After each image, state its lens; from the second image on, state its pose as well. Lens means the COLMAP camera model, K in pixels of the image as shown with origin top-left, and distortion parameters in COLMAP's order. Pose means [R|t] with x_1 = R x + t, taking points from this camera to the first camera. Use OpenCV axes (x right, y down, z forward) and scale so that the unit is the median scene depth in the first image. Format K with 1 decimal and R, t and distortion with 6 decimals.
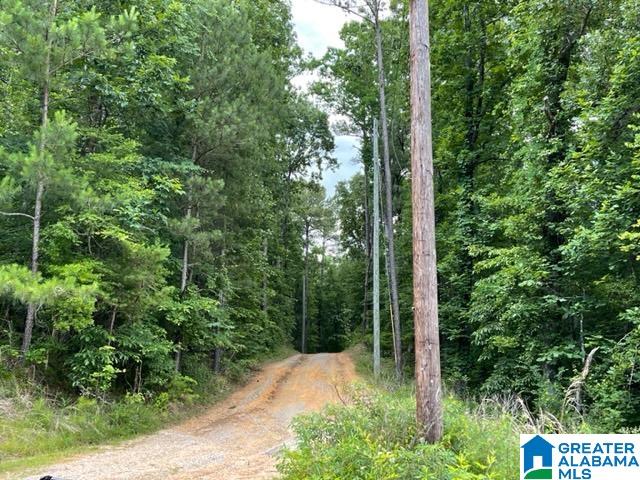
lens RADIAL K [[733.3, 0, 323.7], [0, 733.3, 255.0], [0, 0, 1]] dist [0.111991, -0.298193]
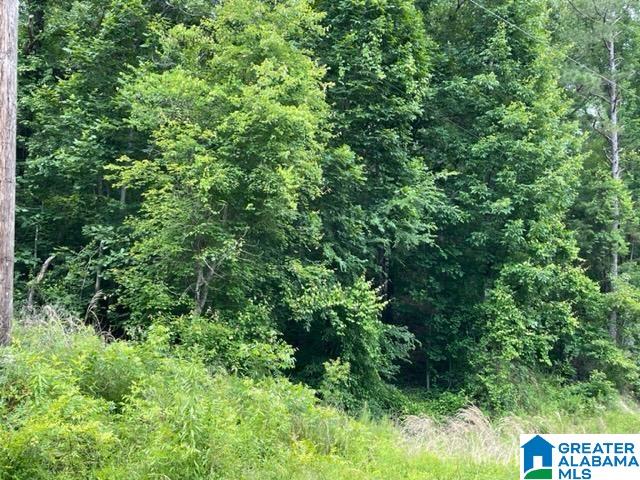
lens RADIAL K [[733.3, 0, 323.7], [0, 733.3, 255.0], [0, 0, 1]] dist [0.111991, -0.298193]
pose [[0.688296, 0.046930, 0.723911, -0.166804], [-0.147271, 0.986165, 0.076094, -0.022828], [-0.710324, -0.158986, 0.685684, -0.062502]]
